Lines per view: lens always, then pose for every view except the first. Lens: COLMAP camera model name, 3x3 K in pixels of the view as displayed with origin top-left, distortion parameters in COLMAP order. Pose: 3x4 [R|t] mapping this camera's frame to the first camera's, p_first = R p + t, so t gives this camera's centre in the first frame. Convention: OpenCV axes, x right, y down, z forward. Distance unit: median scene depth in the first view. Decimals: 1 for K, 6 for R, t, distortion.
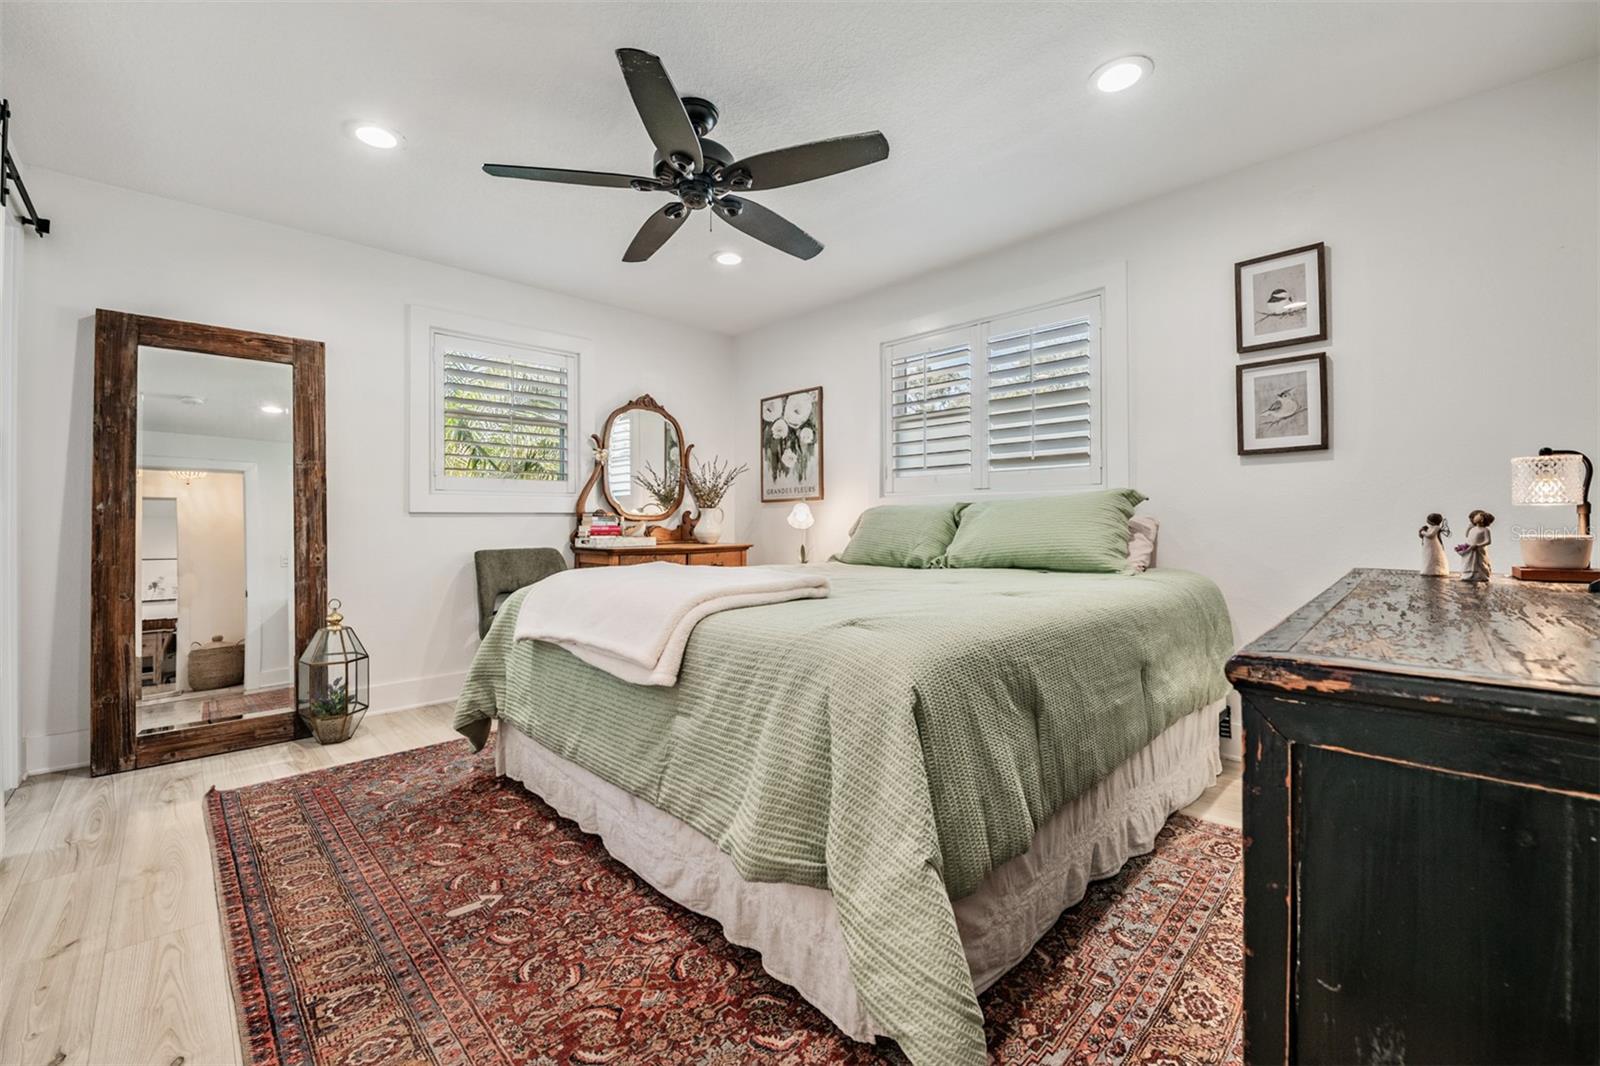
lens RADIAL K [[633.5, 0, 798.3], [0, 633.5, 515.8], [0, 0, 1]] dist [-0.009585, -0.000648]
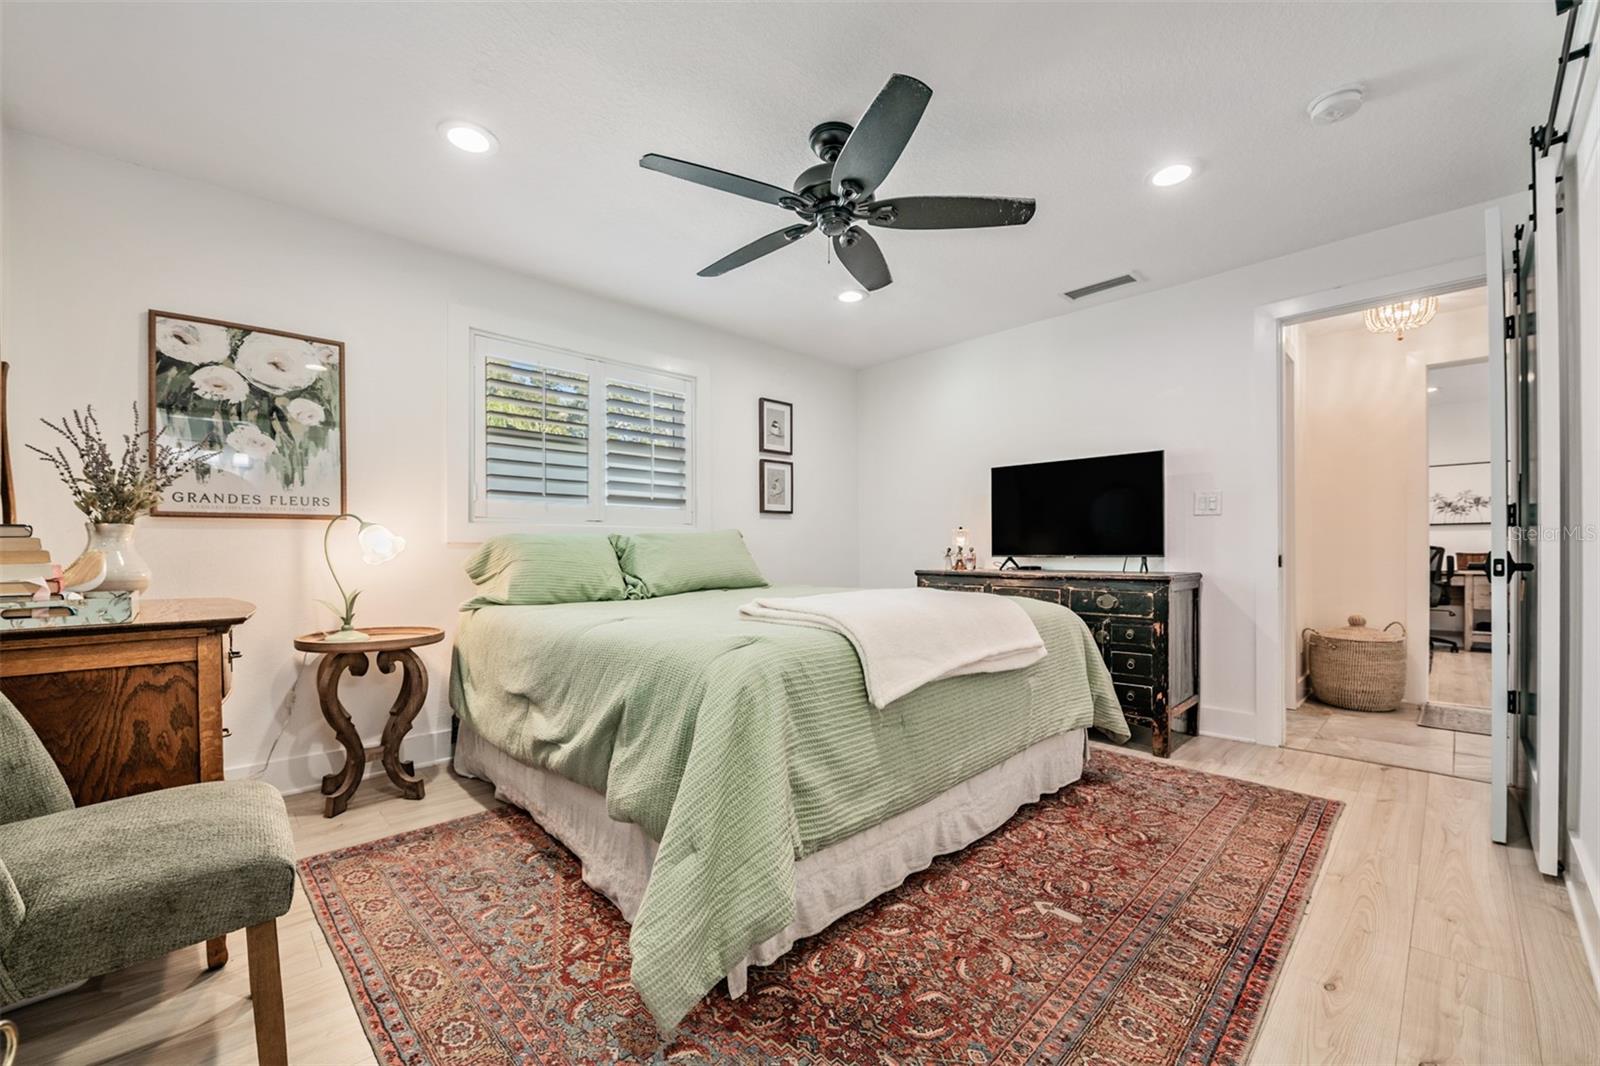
lens RADIAL K [[624.7, 0, 798.8], [0, 624.7, 550.5], [0, 0, 1]] dist [-0.006935, -0.000144]
pose [[0.025188, 0.004208, 0.999674, -1.409425], [-0.003020, 0.999987, -0.004133, 0.016619], [-0.999678, -0.002915, 0.025201, 1.264488]]
